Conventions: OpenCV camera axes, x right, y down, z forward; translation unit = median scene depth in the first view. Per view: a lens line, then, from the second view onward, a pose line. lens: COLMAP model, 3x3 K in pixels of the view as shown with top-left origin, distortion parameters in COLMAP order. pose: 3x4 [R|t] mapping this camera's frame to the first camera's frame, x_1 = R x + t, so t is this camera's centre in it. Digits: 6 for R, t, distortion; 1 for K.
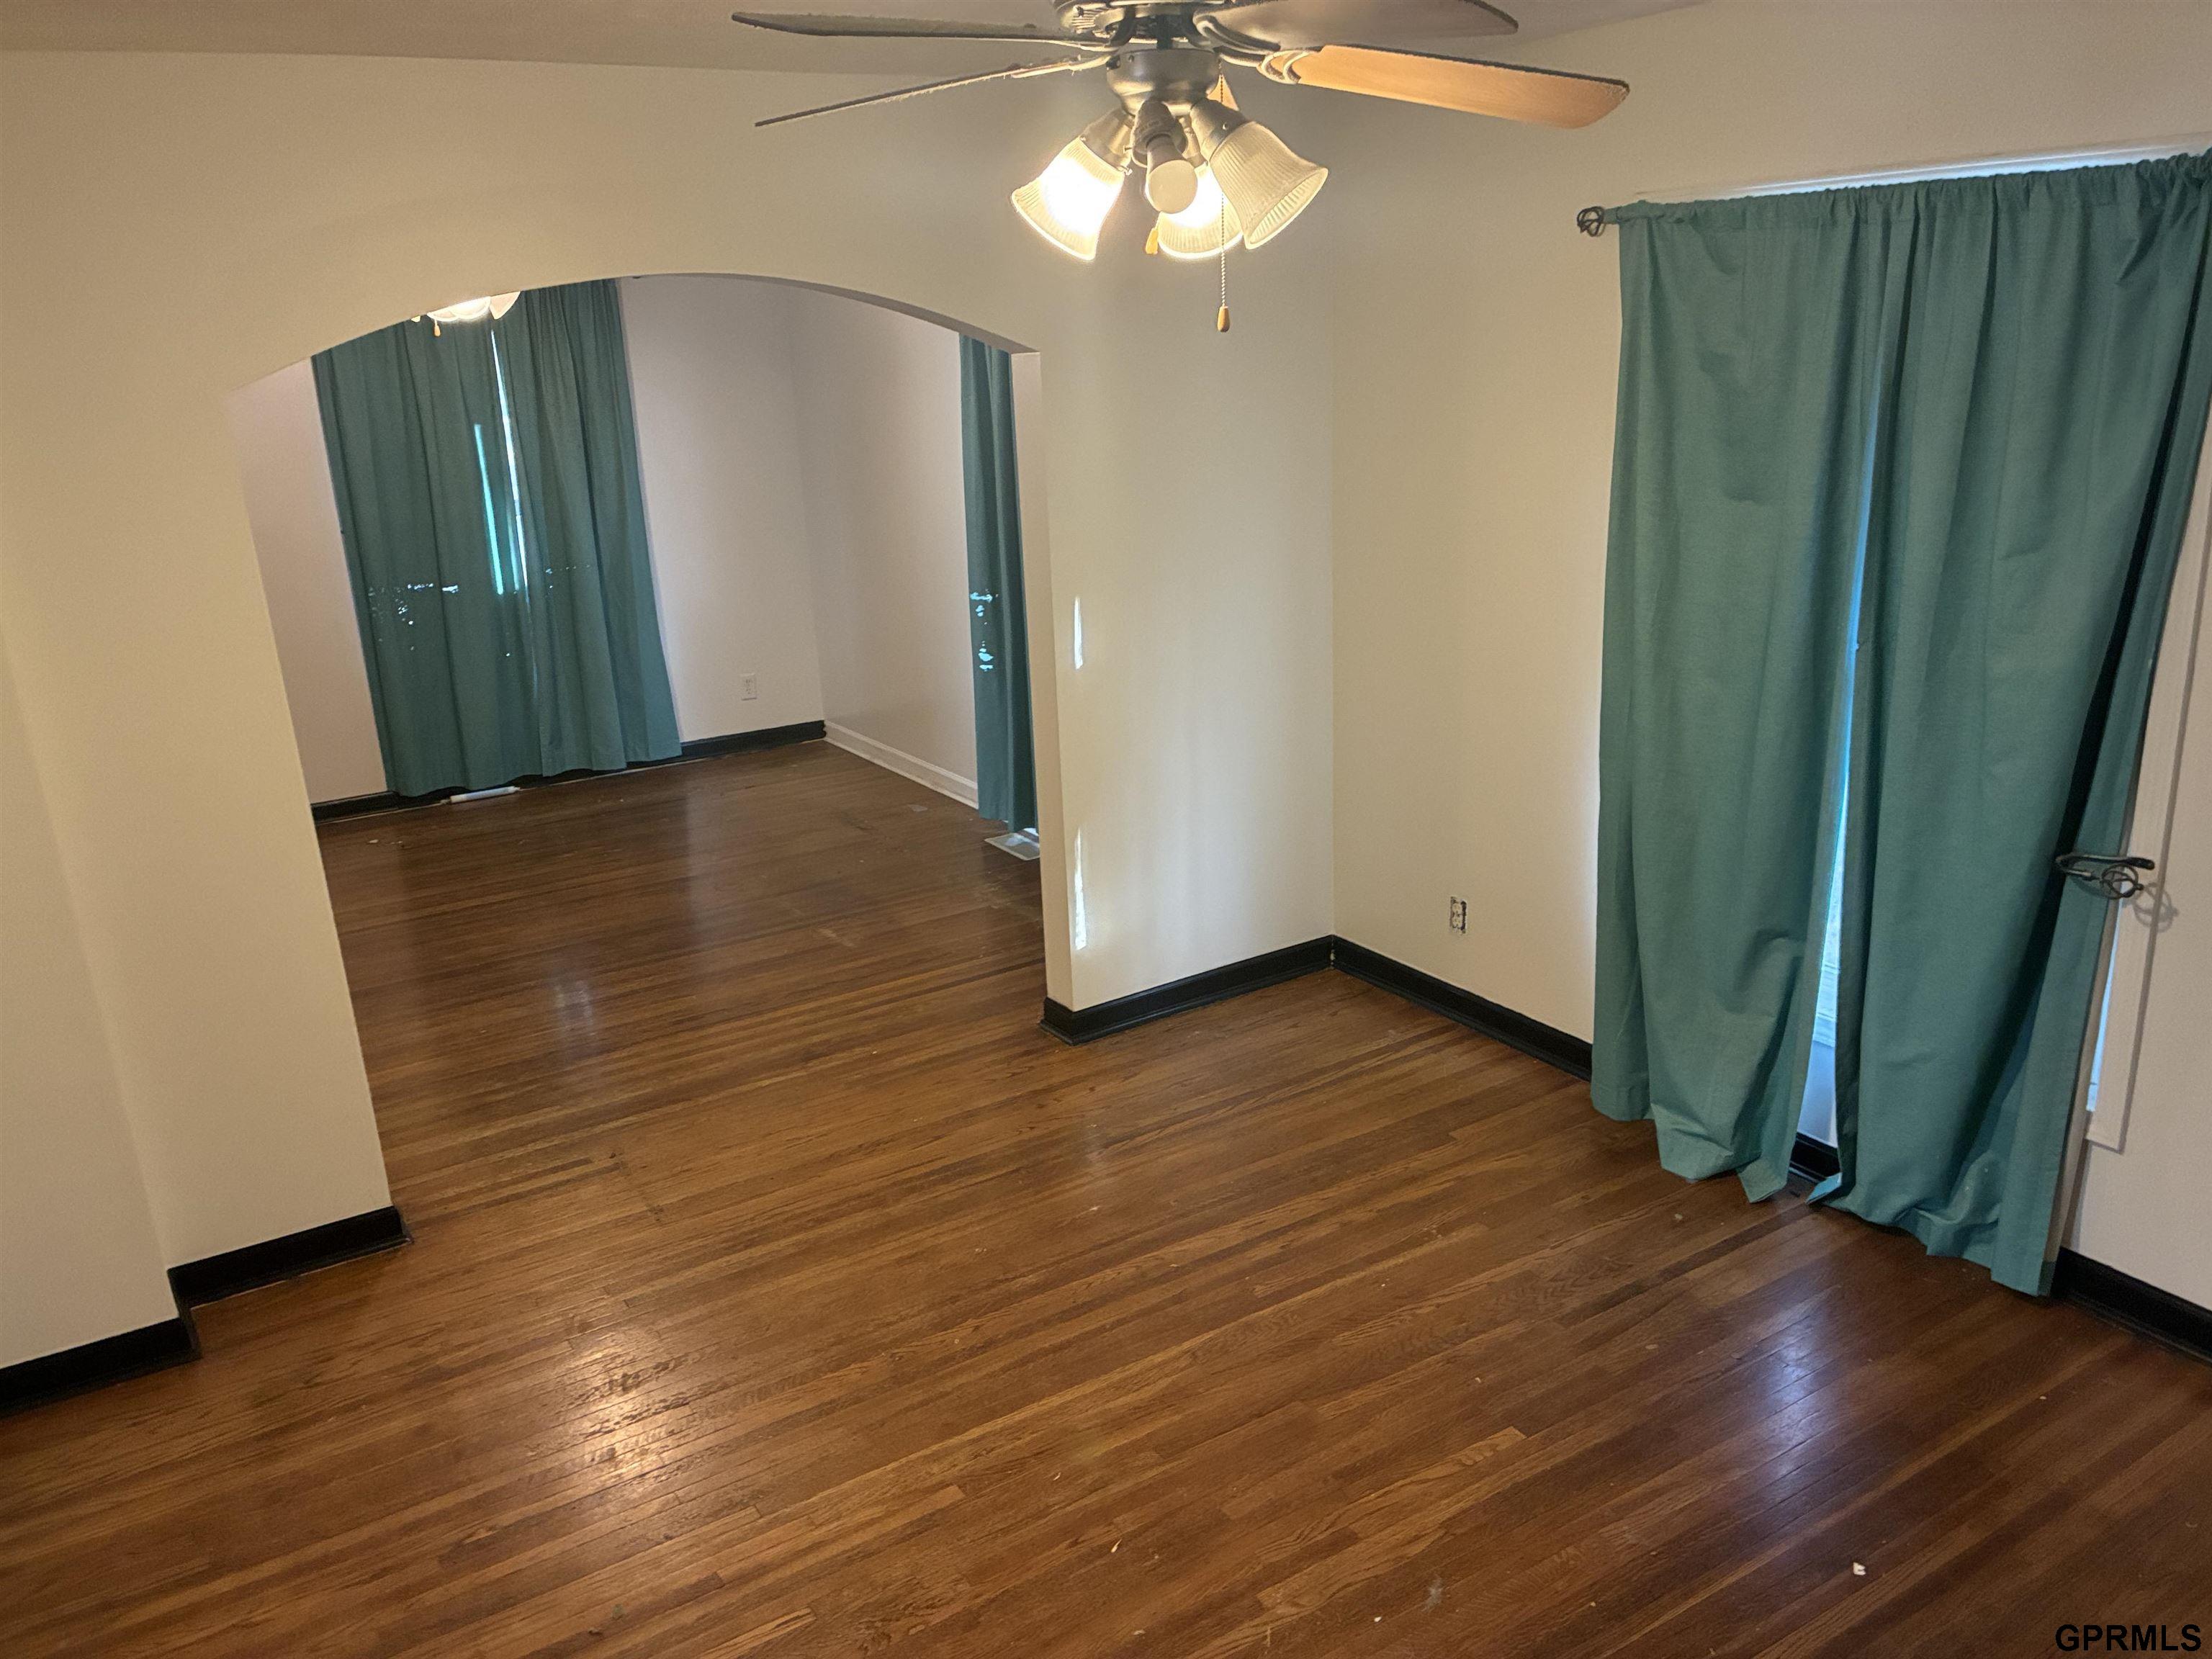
lens RADIAL K [[1685.5, 0, 1138.7], [0, 1685.5, 870.6], [0, 0, 1]] dist [0.043221, -0.012202]
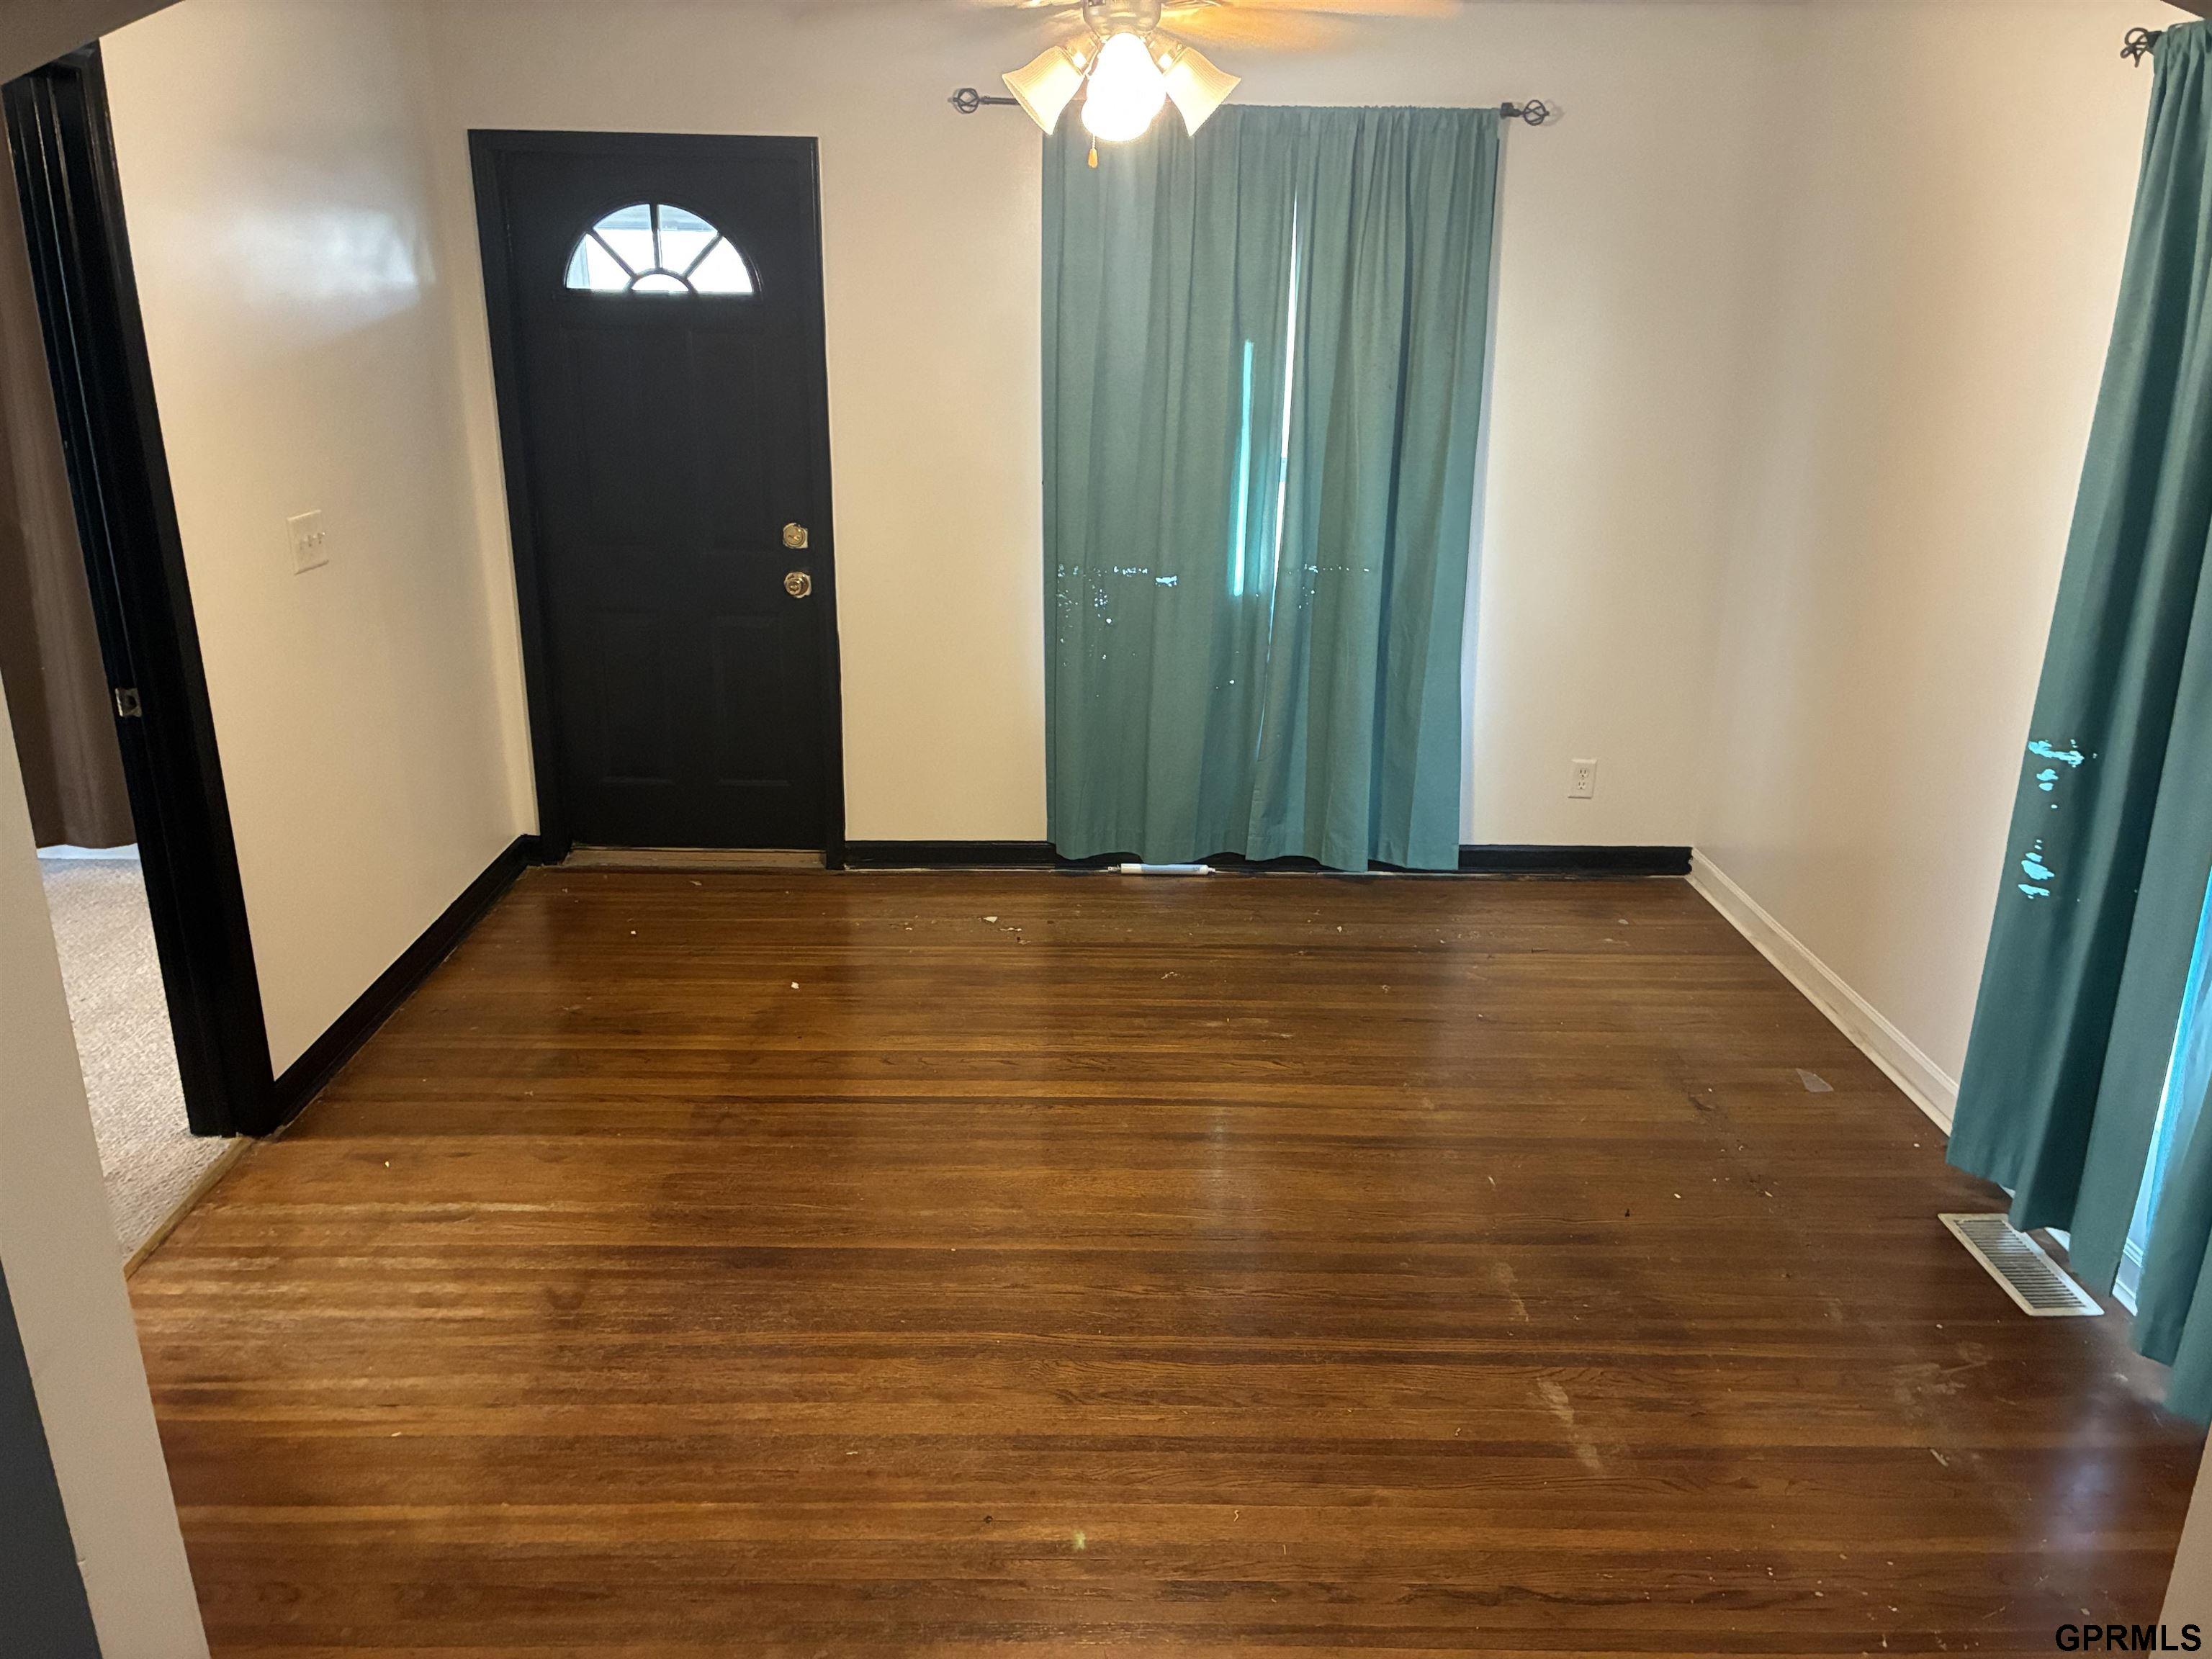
lens RADIAL K [[1685.5, 0, 1095.9], [0, 1685.5, 820.4], [0, 0, 1]] dist [0.043221, -0.012202]
pose [[0.838870, 0.210449, -0.502004, -0.068866], [-0.208435, 0.976138, 0.060909, -0.106605], [0.502844, 0.053540, 0.862718, 0.406109]]
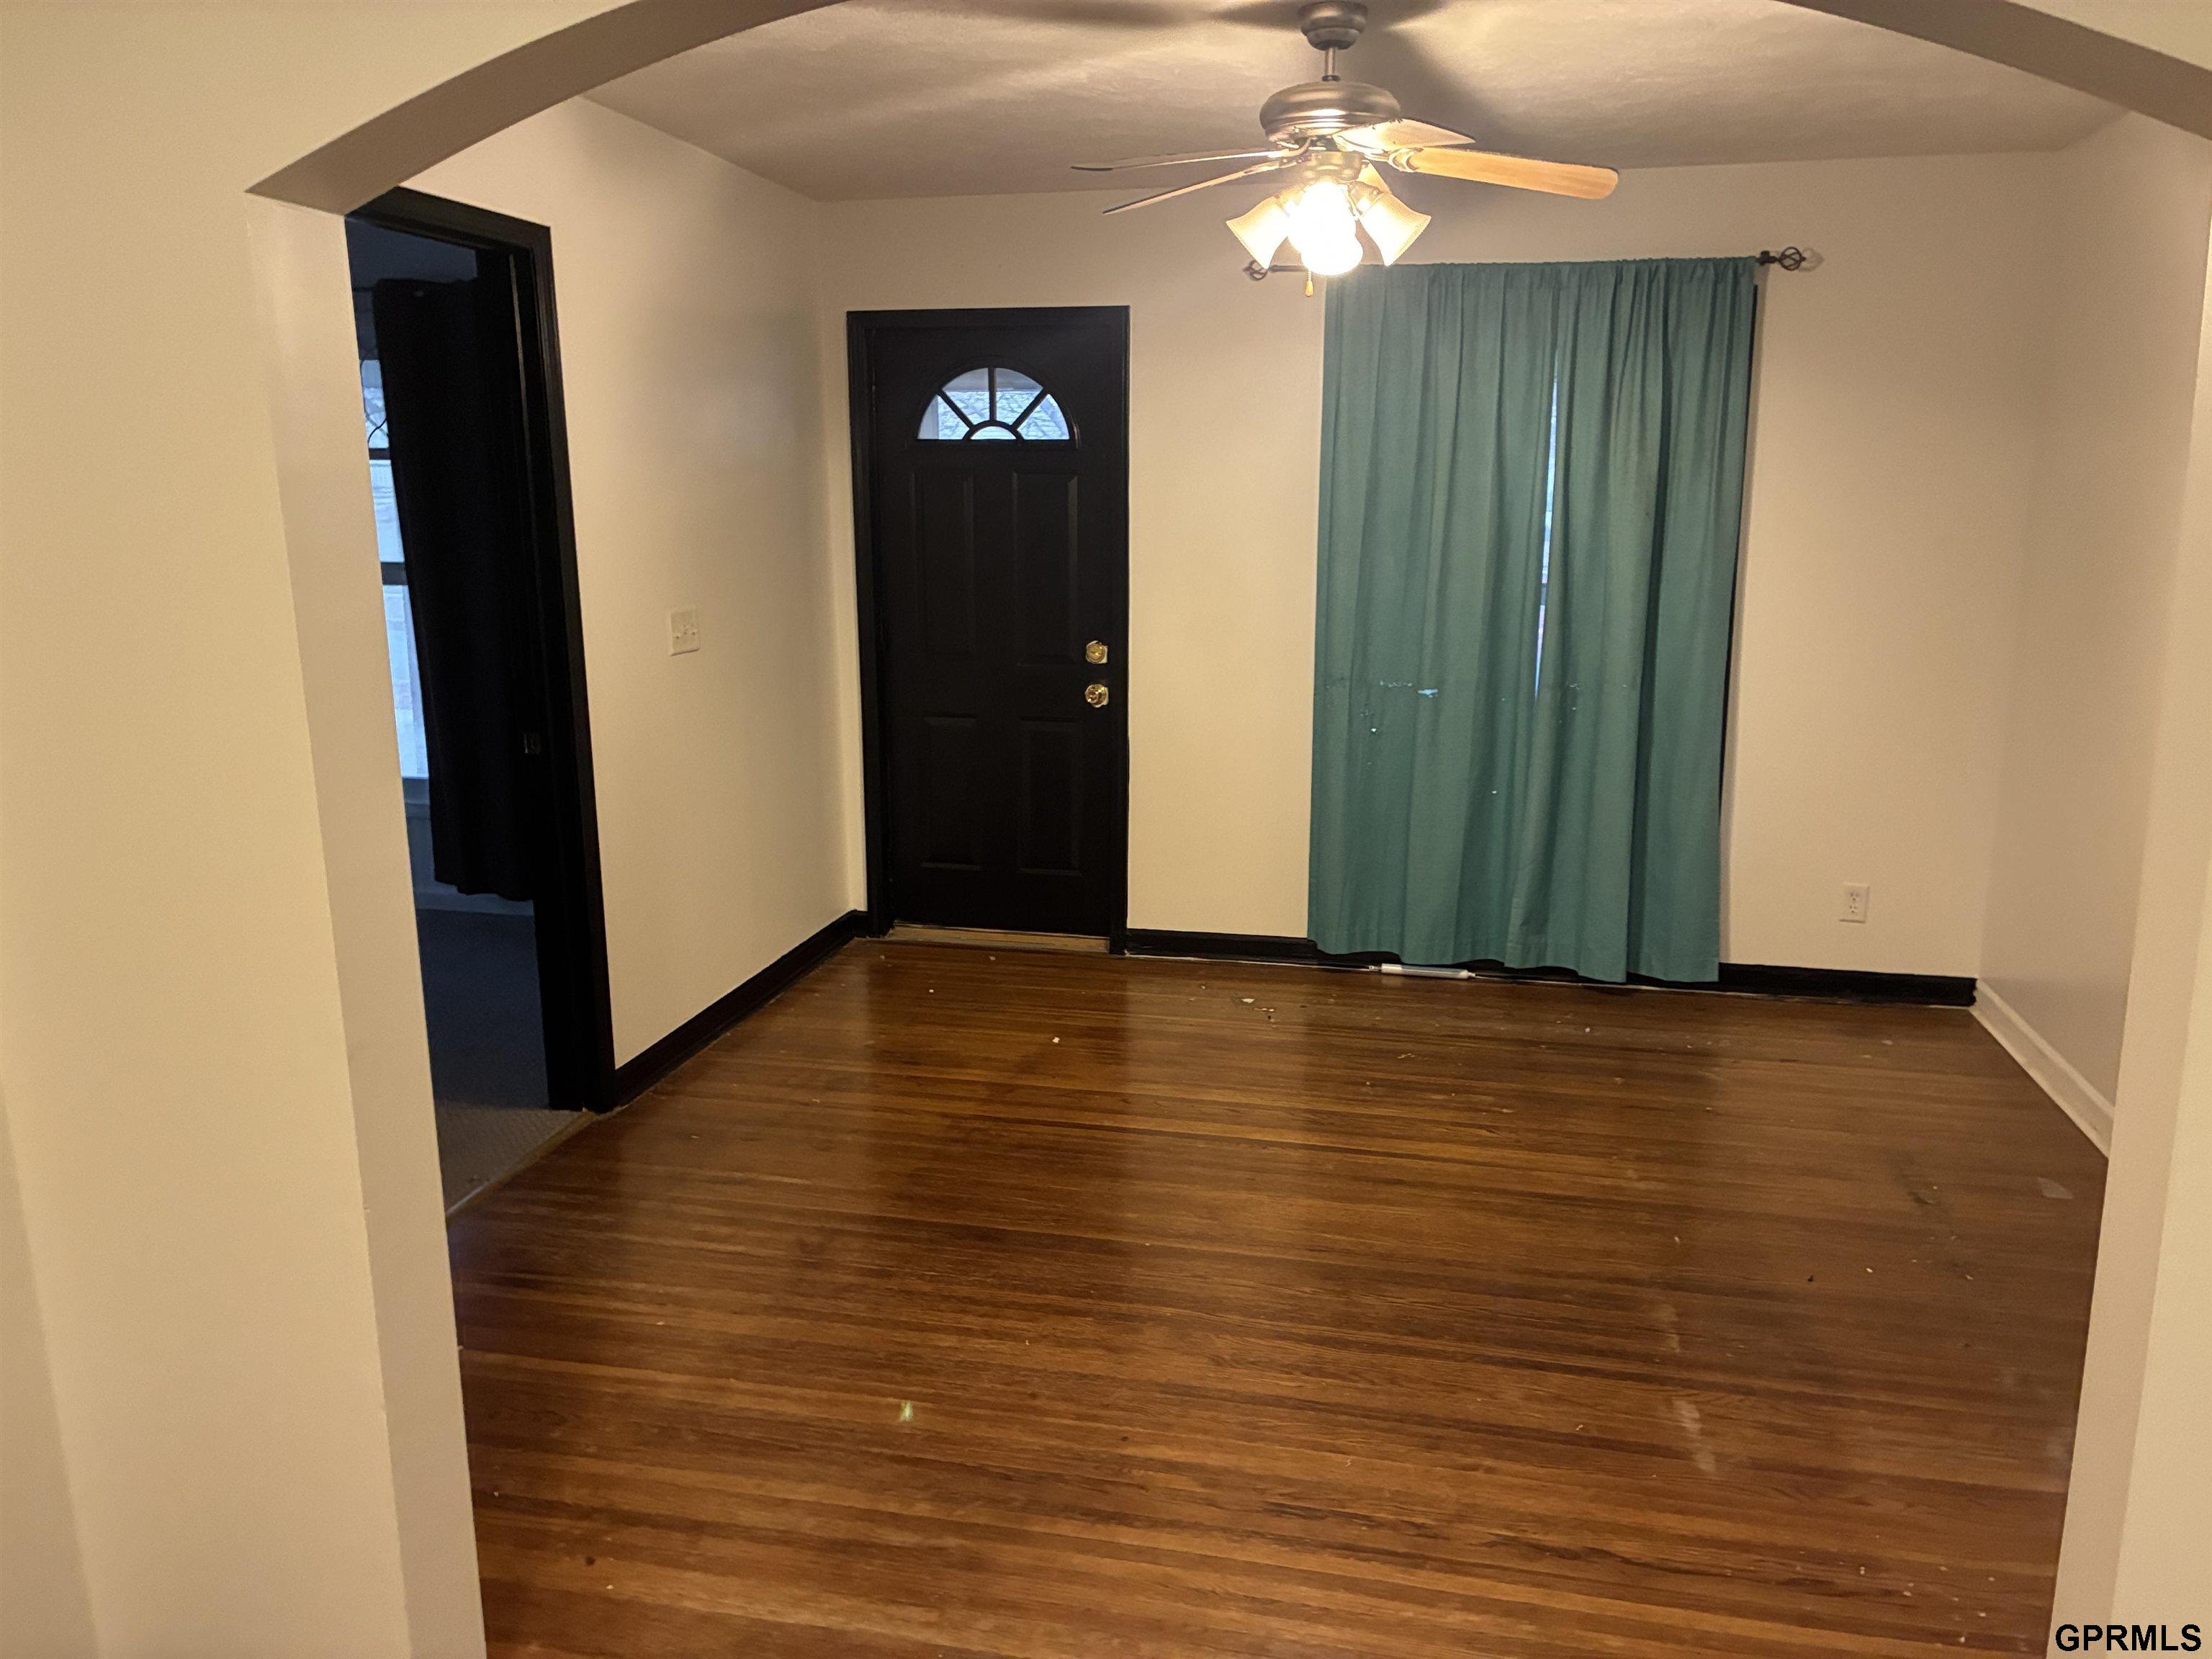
lens RADIAL K [[1685.5, 0, 1113.0], [0, 1685.5, 834.3], [0, 0, 1]] dist [0.043221, -0.012202]
pose [[0.696289, 0.181061, -0.694549, 0.016396], [-0.248353, 0.968663, 0.003544, -0.075262], [0.673426, 0.170025, 0.719437, 0.395567]]
